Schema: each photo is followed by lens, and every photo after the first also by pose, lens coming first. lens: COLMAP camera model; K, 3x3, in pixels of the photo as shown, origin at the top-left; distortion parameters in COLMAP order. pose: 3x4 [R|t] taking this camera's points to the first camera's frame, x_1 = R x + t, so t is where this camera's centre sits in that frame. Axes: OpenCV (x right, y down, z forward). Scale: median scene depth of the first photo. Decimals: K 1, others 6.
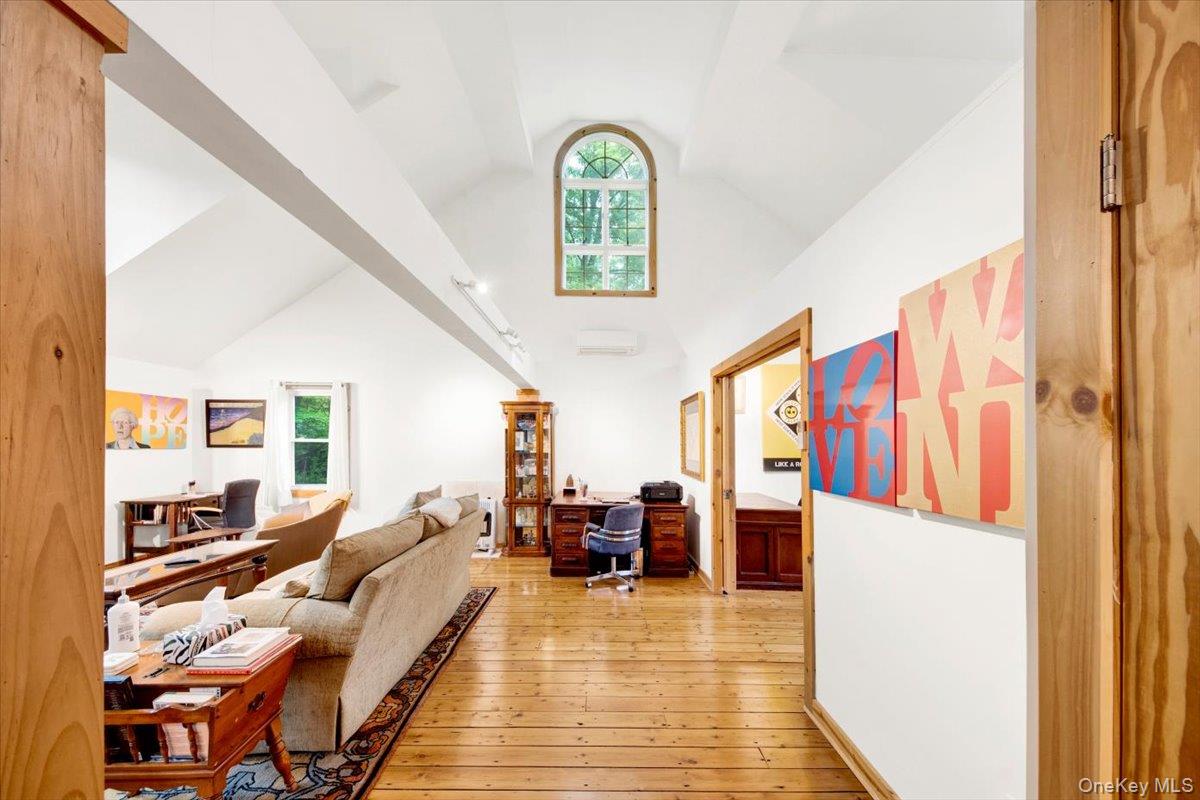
lens RADIAL K [[475.0, 0, 611.8], [0, 475.0, 430.2], [0, 0, 1]] dist [-0.007513, -0.000761]
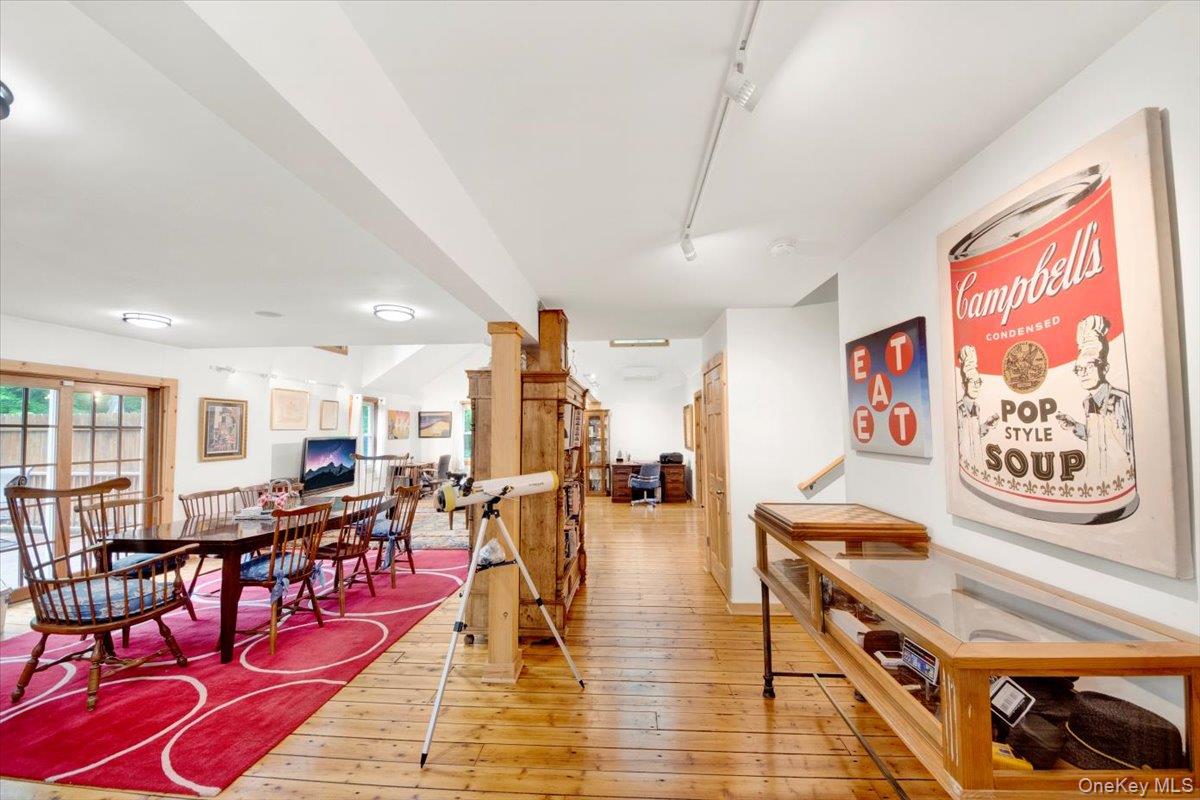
lens RADIAL K [[439.8, 0, 612.4], [0, 439.8, 404.2], [0, 0, 1]] dist [-0.013846, -0.003843]
pose [[0.997320, -0.022316, -0.069676, 0.002371], [0.019830, 0.999149, -0.036170, -0.019873], [0.070424, 0.034691, 0.996914, -0.705944]]
